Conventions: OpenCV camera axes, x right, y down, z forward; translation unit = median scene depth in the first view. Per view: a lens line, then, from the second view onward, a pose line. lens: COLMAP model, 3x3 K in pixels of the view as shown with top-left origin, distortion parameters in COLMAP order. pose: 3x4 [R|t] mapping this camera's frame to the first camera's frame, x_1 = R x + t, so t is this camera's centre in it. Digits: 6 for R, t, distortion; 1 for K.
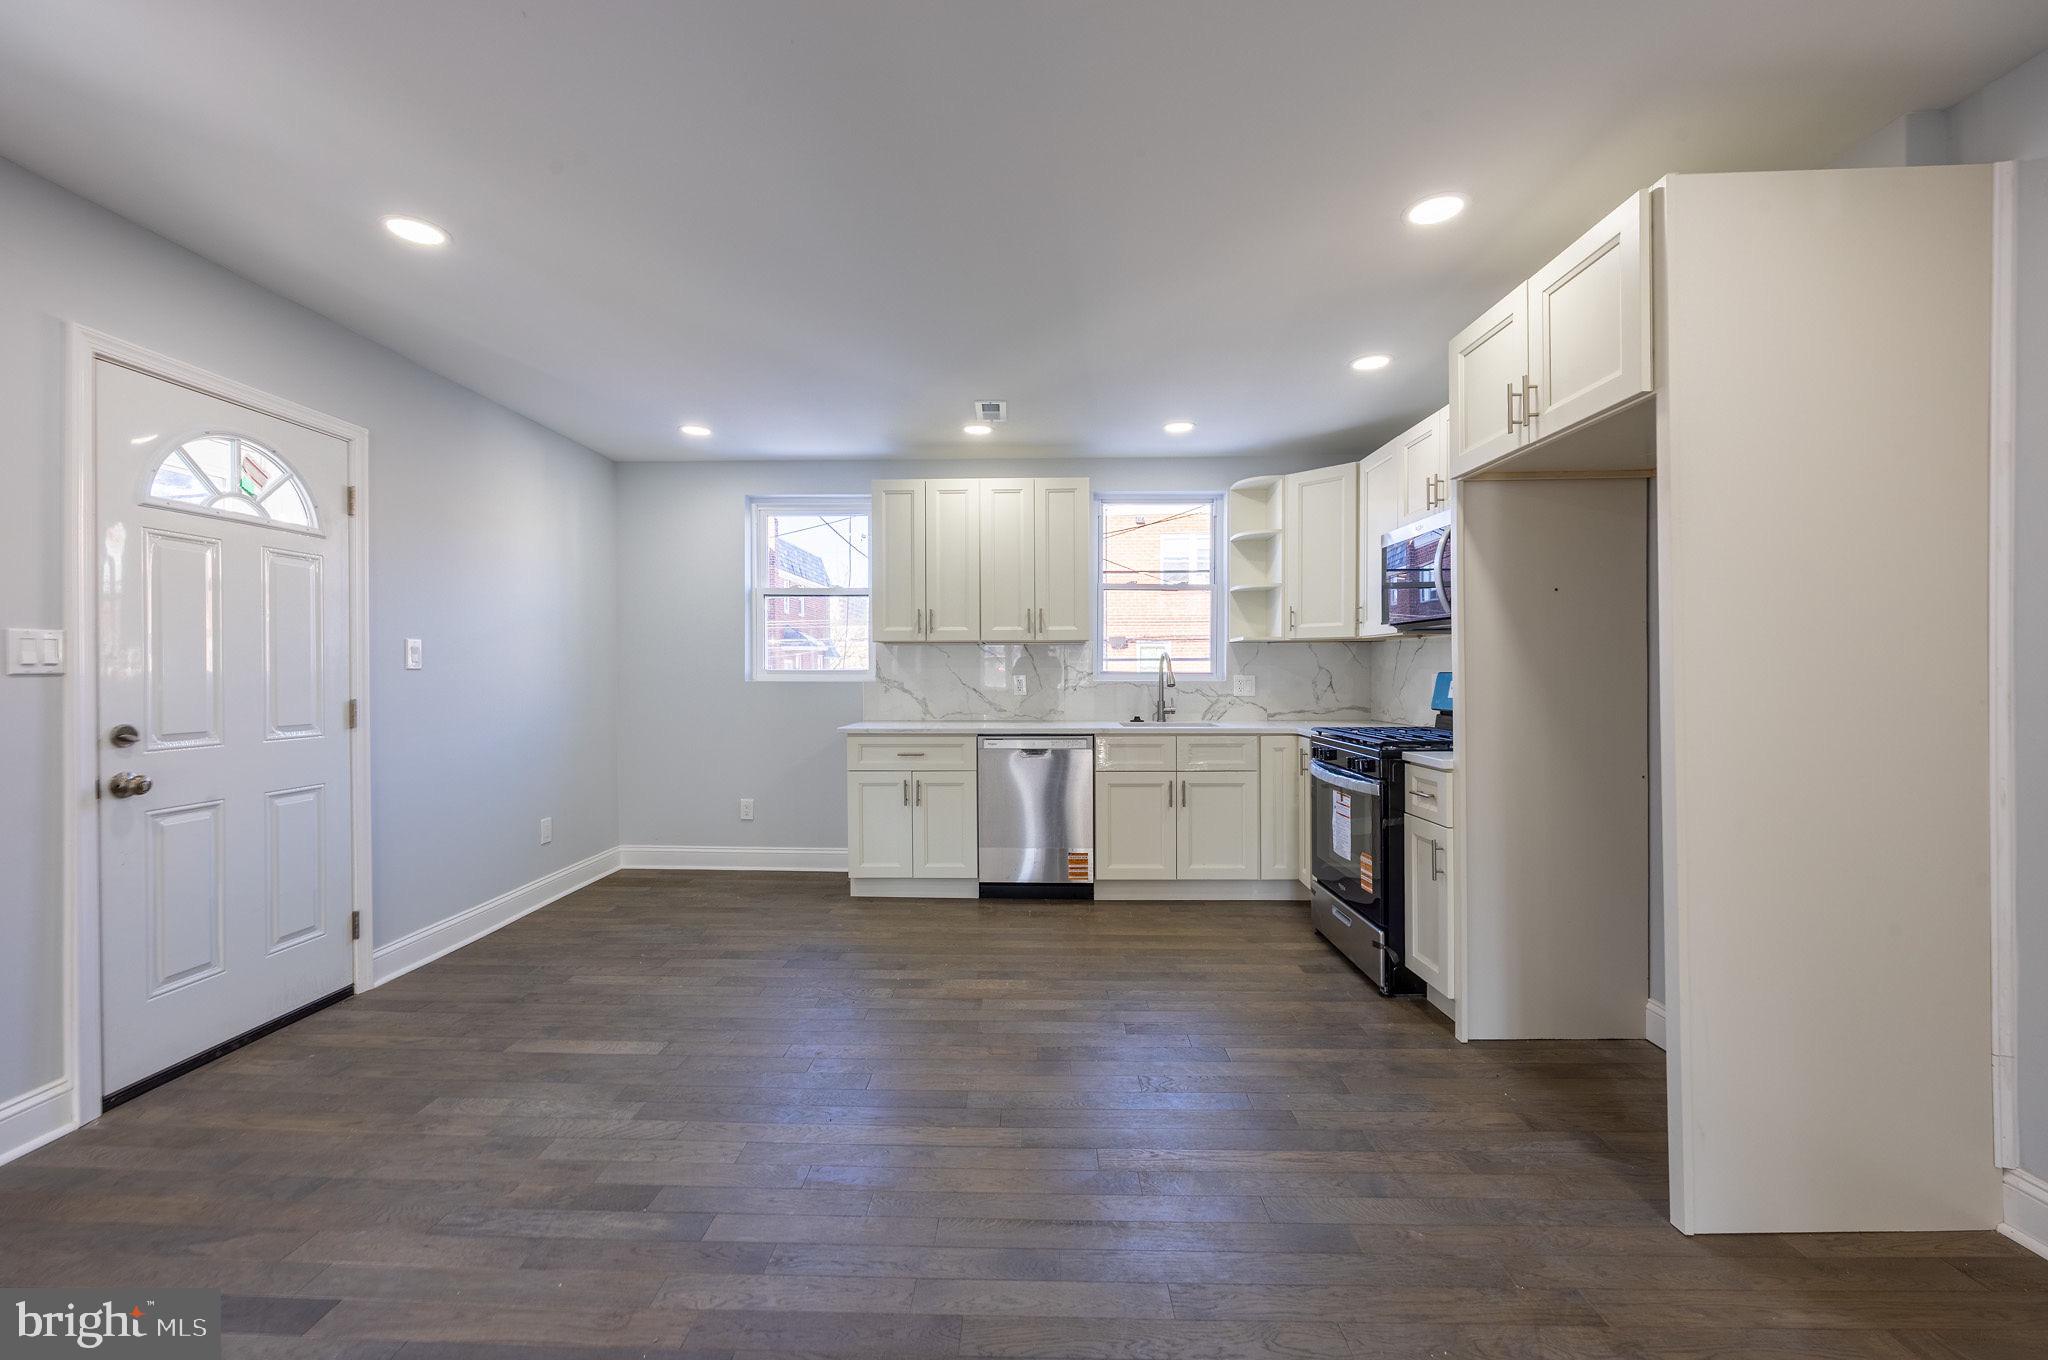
lens RADIAL K [[801.3, 0, 1016.8], [0, 801.3, 678.6], [0, 0, 1]] dist [-0.001446, 0.000276]
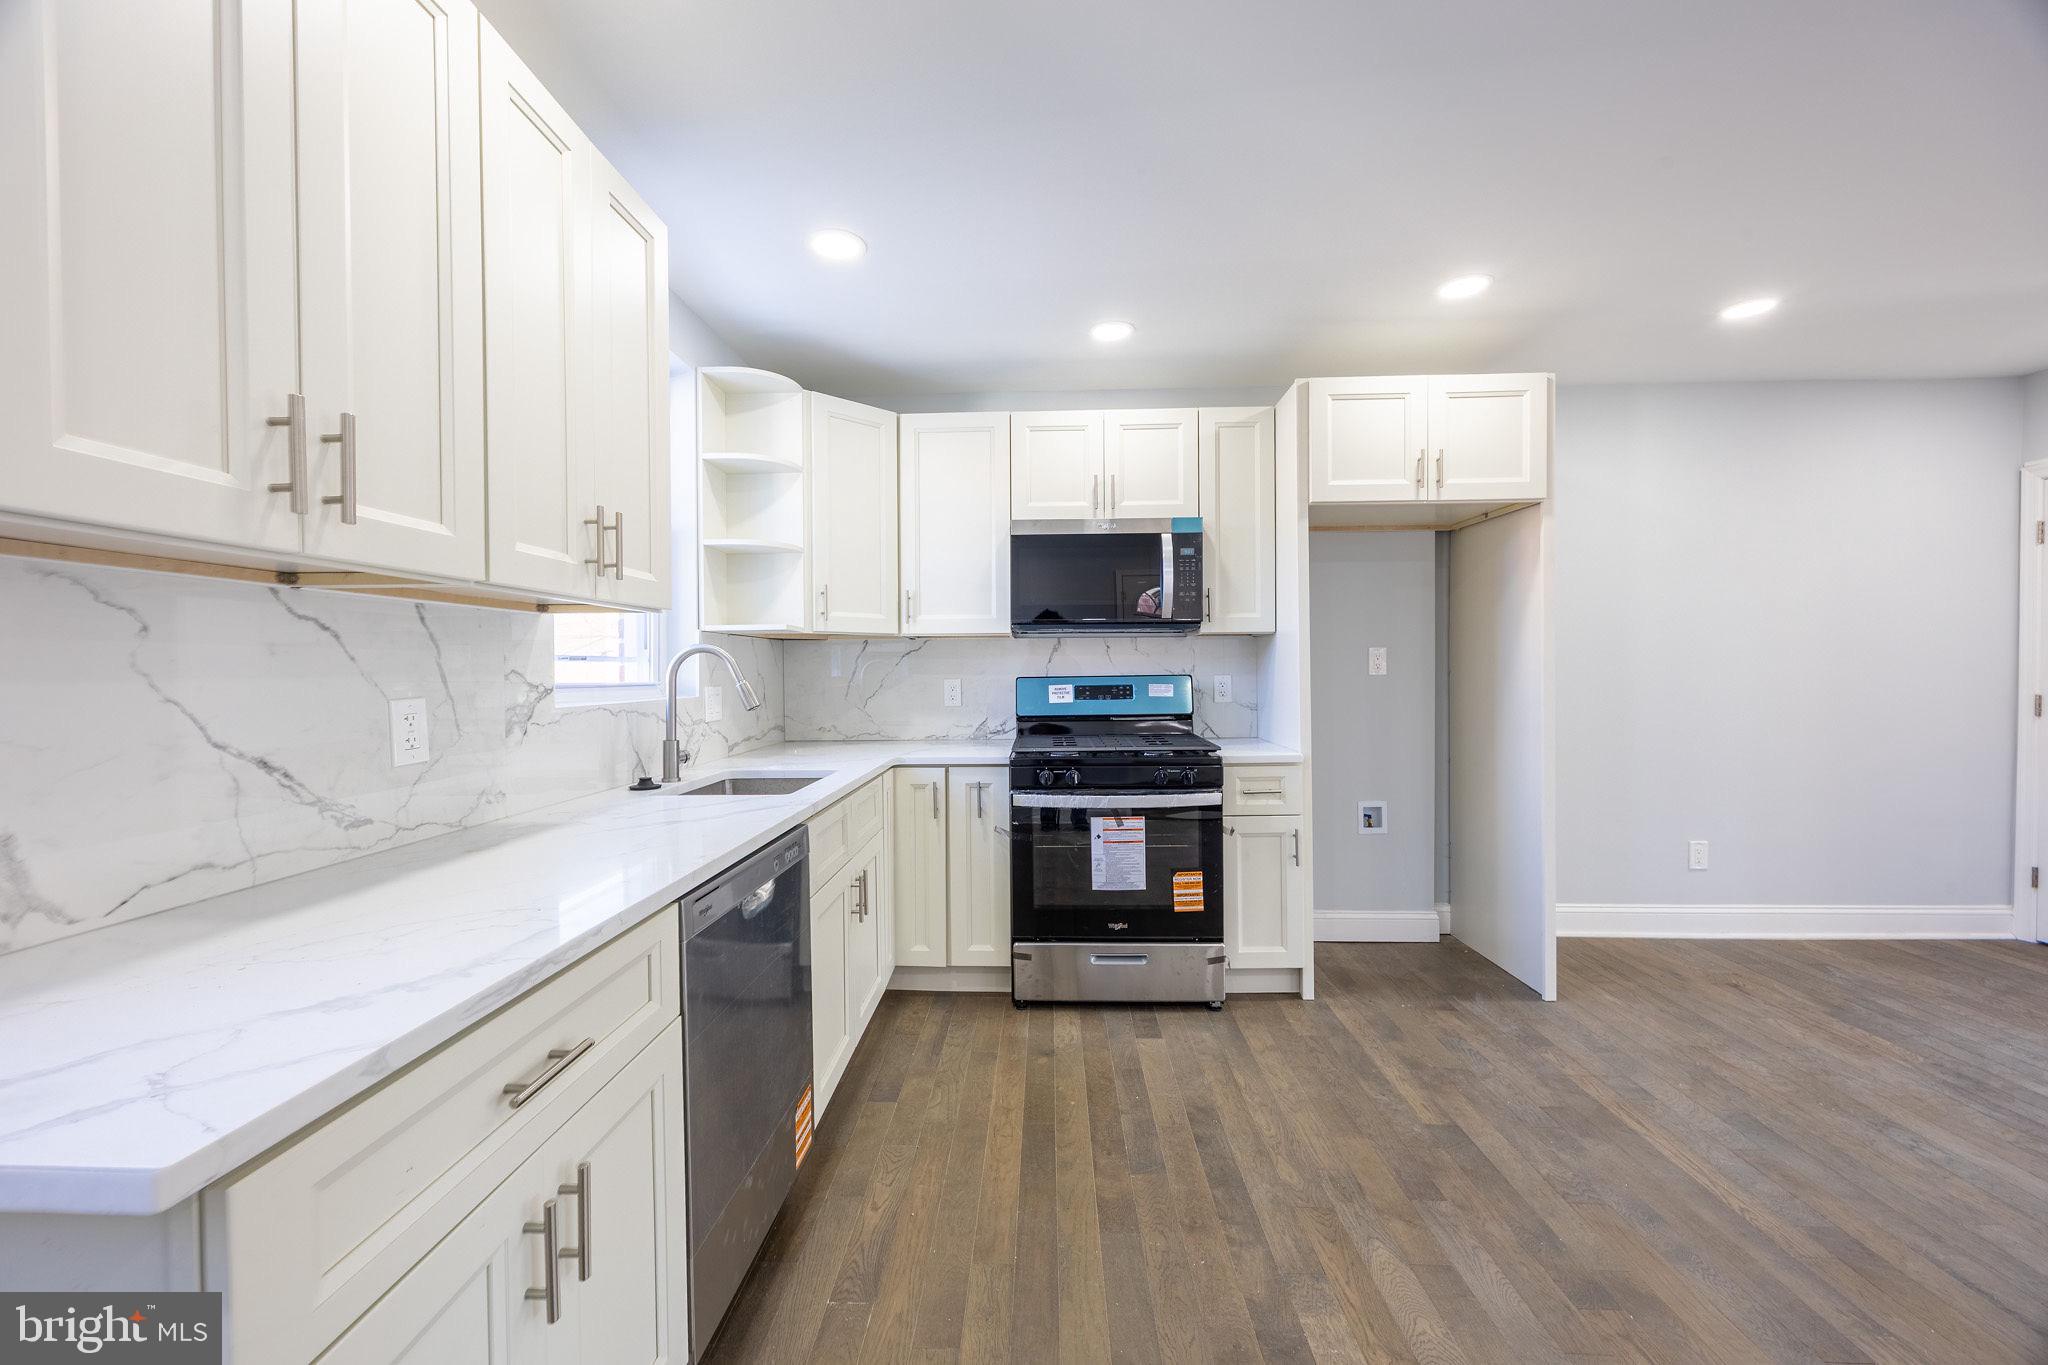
lens RADIAL K [[780.5, 0, 1013.9], [0, 780.5, 680.7], [0, 0, 1]] dist [-0.001291, 0.000005]
pose [[0.015984, -0.011872, 0.999802, -0.345057], [0.019685, 0.999739, 0.011556, -0.012617], [-0.999678, 0.019497, 0.016214, 0.870506]]
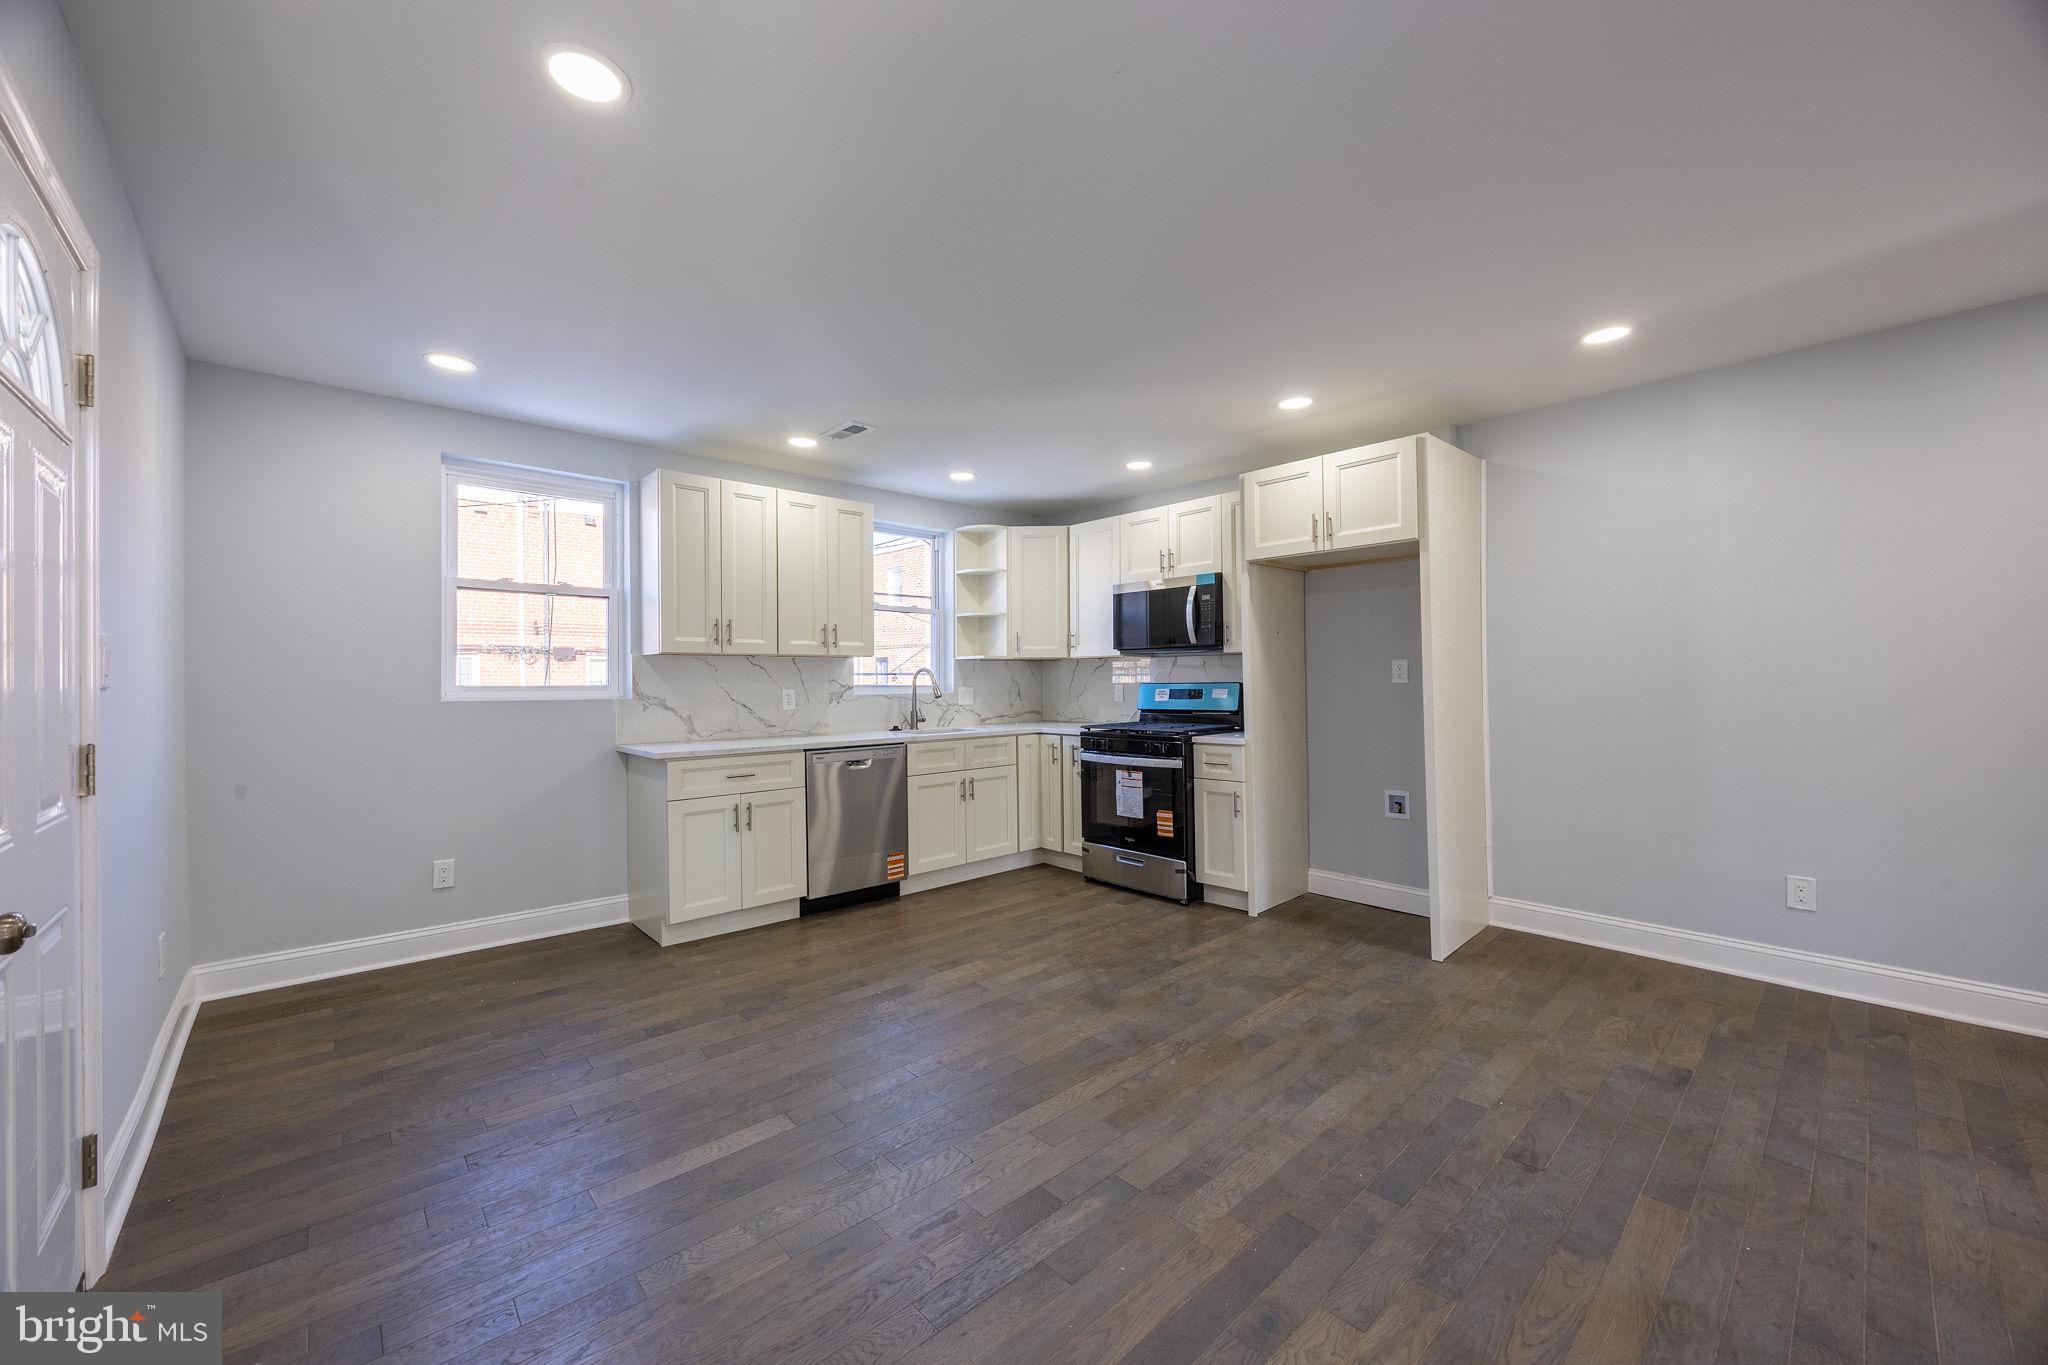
lens RADIAL K [[773.8, 0, 1012.1], [0, 773.8, 677.4], [0, 0, 1]] dist [-0.006683, 0.000508]
pose [[0.724230, -0.000099, 0.689559, -0.523874], [0.014181, 0.999791, -0.014751, -0.001428], [-0.689413, 0.020462, 0.724080, 0.135123]]
